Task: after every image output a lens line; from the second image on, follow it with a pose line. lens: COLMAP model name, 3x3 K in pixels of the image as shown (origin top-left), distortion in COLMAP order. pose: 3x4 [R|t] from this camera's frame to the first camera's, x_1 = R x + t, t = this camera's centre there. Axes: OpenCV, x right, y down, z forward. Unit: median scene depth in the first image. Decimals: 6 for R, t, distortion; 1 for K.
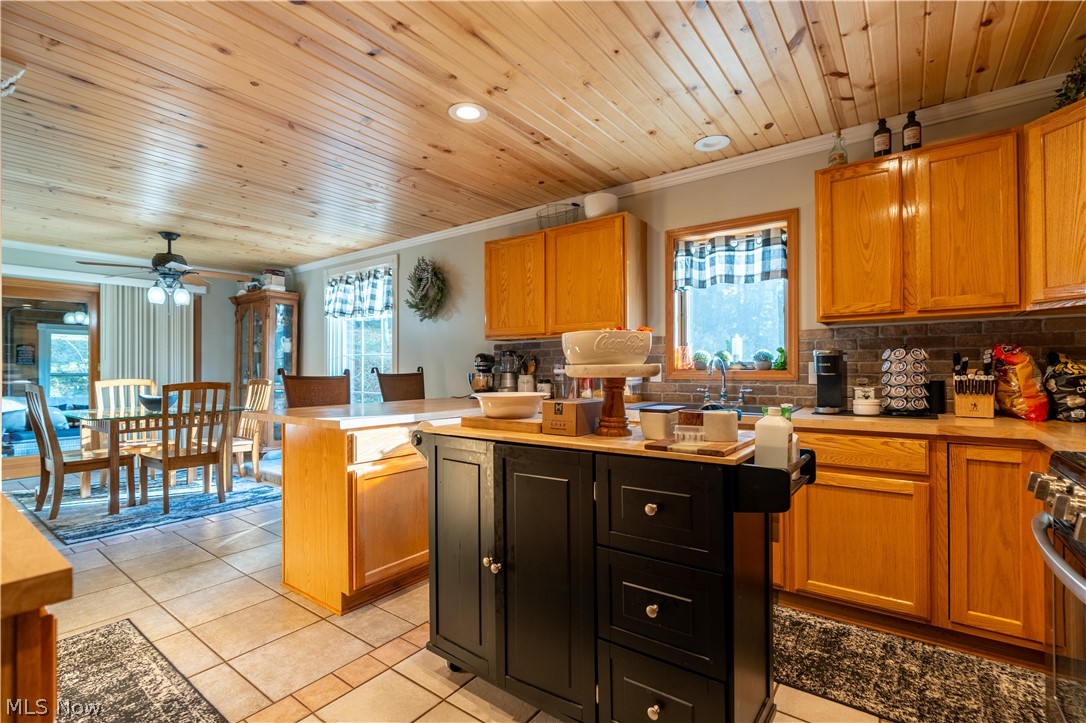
lens RADIAL K [[488.1, 0, 545.1], [0, 488.1, 362.8], [0, 0, 1]] dist [-0.004190, 0.002004]
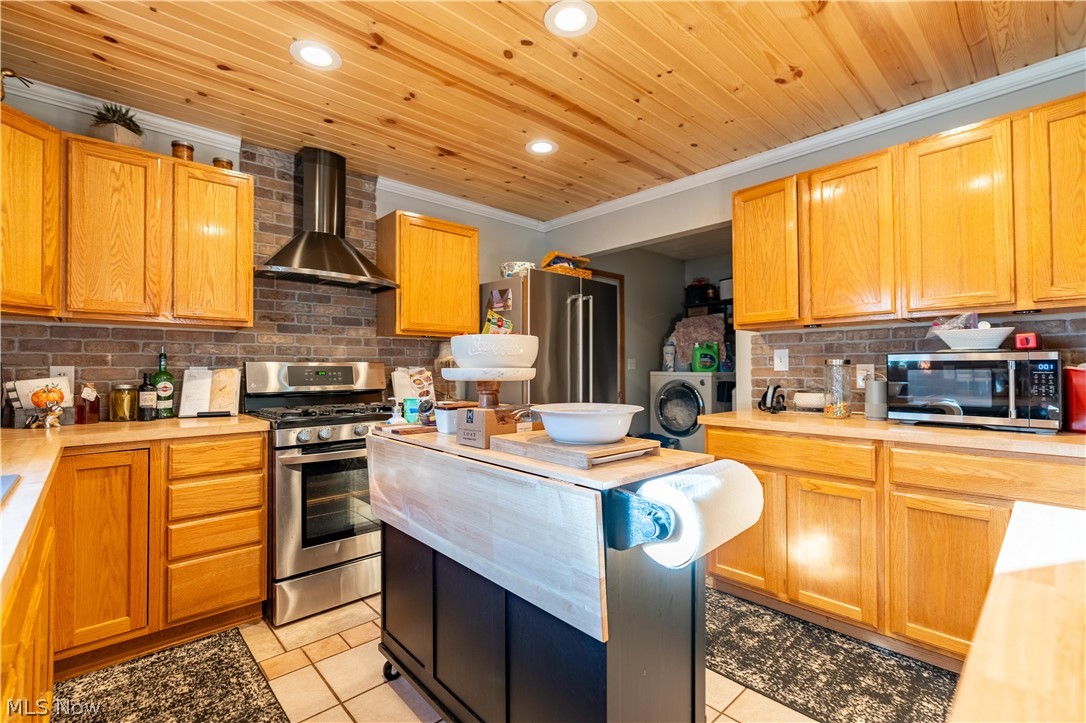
lens RADIAL K [[488.1, 0, 544.9], [0, 488.1, 360.0], [0, 0, 1]] dist [-0.004190, 0.002004]
pose [[-0.980376, 0.013430, 0.196679, -0.136699], [0.007288, 0.999464, -0.031917, 0.015763], [-0.197002, -0.029857, -0.979948, 1.520518]]
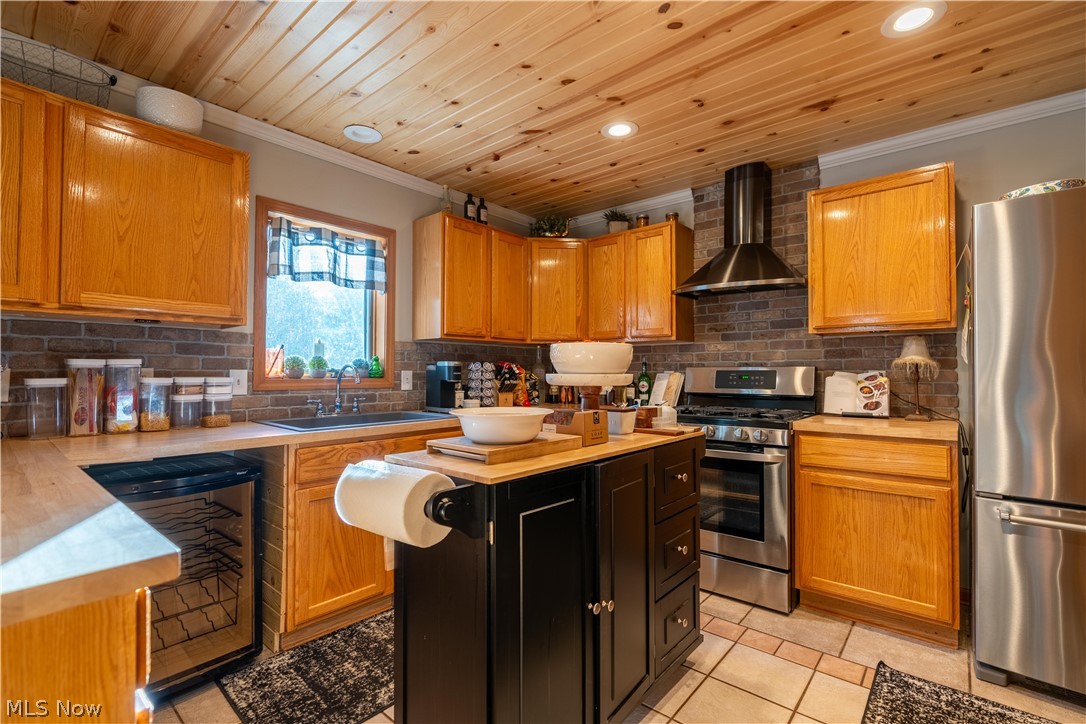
lens RADIAL K [[488.1, 0, 545.5], [0, 488.1, 363.5], [0, 0, 1]] dist [-0.004190, 0.002004]
pose [[0.074528, 0.023889, 0.996933, -0.739857], [-0.013051, 0.999651, -0.022978, 0.005006], [-0.997133, -0.011298, 0.074814, 0.780861]]
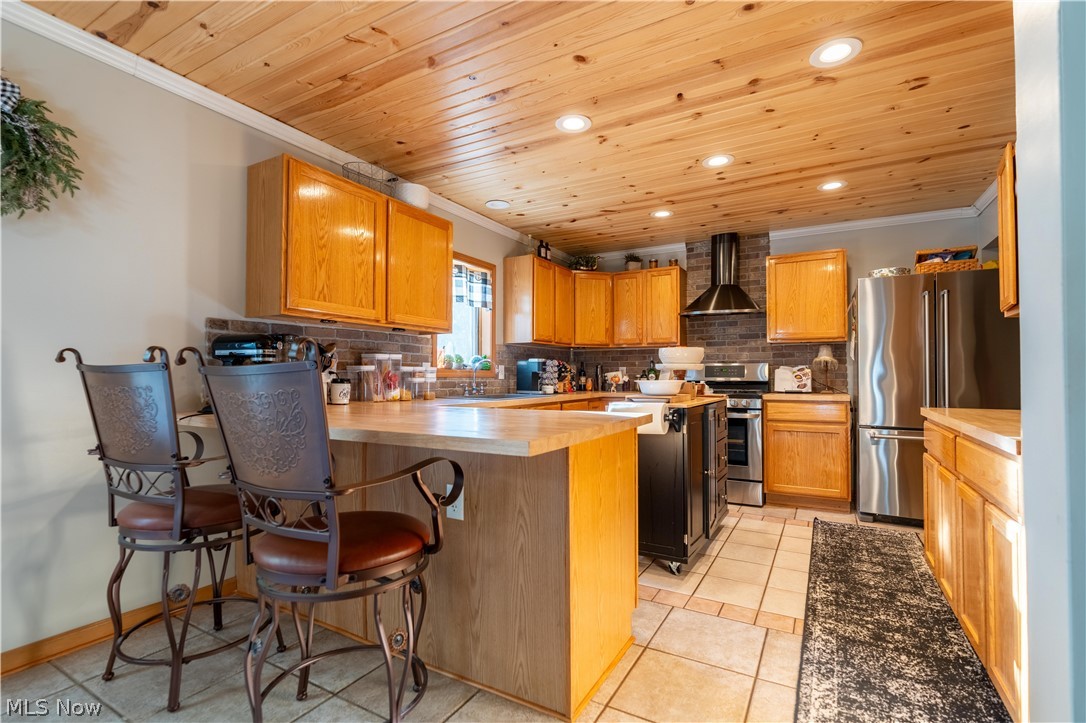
lens RADIAL K [[488.1, 0, 548.0], [0, 488.1, 364.2], [0, 0, 1]] dist [-0.004190, 0.002004]
pose [[-0.112754, 0.028569, 0.993212, -1.392463], [-0.011645, 0.999480, -0.030071, 0.054734], [-0.993555, -0.014957, -0.112363, 1.359294]]
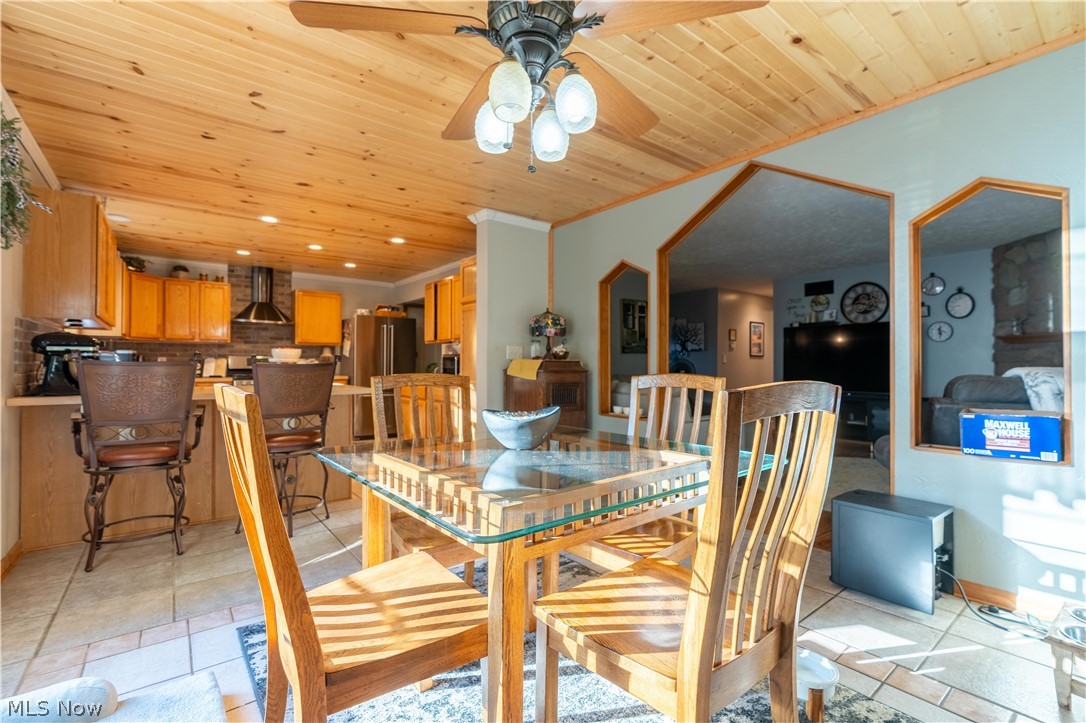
lens RADIAL K [[488.1, 0, 544.2], [0, 488.1, 359.0], [0, 0, 1]] dist [-0.004190, 0.002004]
pose [[-0.963388, 0.006706, 0.268026, -1.924427], [0.000514, 0.999731, -0.023169, 0.065401], [-0.268110, -0.022183, -0.963133, 2.914072]]
